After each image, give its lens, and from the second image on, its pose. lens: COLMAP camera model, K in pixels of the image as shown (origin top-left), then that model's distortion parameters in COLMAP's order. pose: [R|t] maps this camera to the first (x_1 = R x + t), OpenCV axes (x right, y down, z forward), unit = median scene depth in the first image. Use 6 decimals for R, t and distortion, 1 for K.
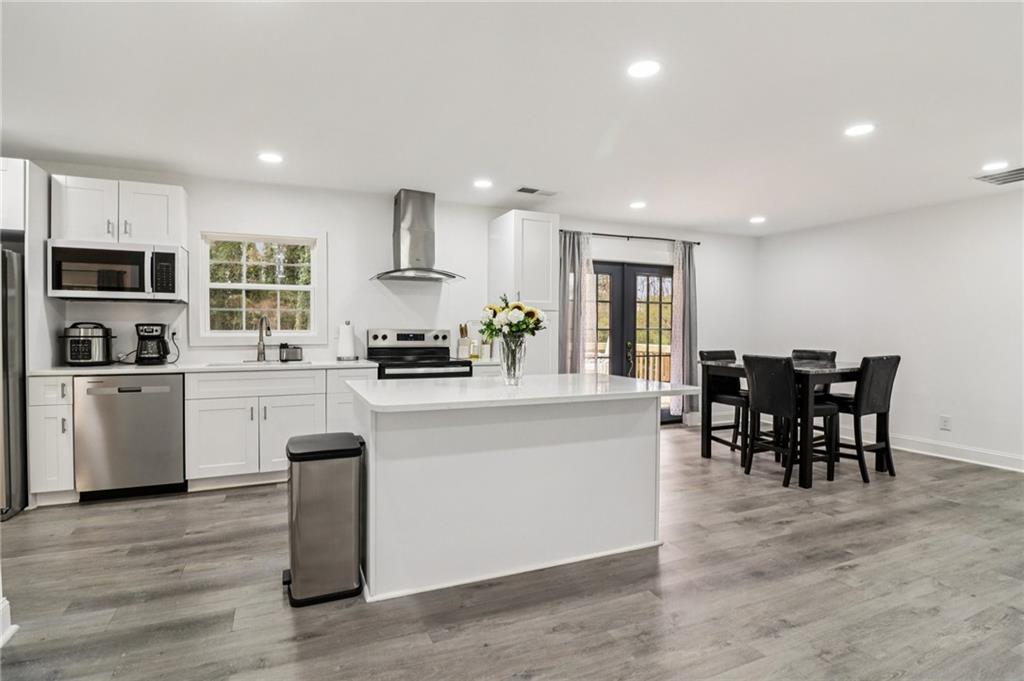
lens RADIAL K [[496.9, 0, 512.0], [0, 496.9, 340.5], [0, 0, 1]] dist [-0.030357, -0.000075]
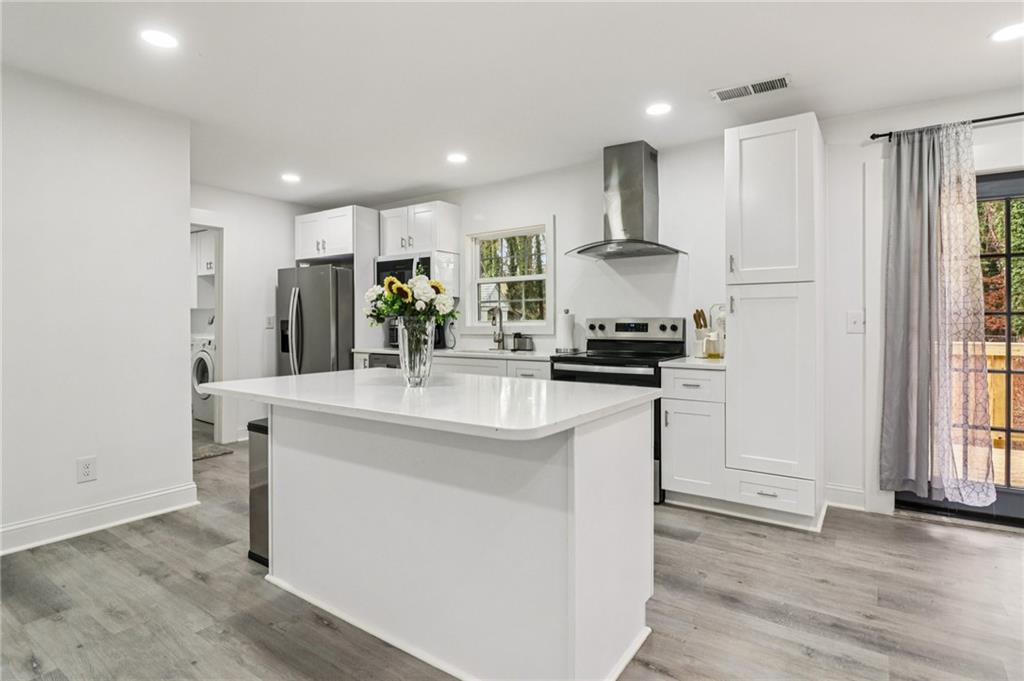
lens RADIAL K [[527.6, 0, 511.7], [0, 527.6, 330.7], [0, 0, 1]] dist [-0.001667, -0.017245]
pose [[0.527436, 0.009994, -0.849536, 0.450128], [-0.011112, 0.999926, 0.004864, -0.003653], [0.849522, 0.006875, 0.527508, 0.411419]]
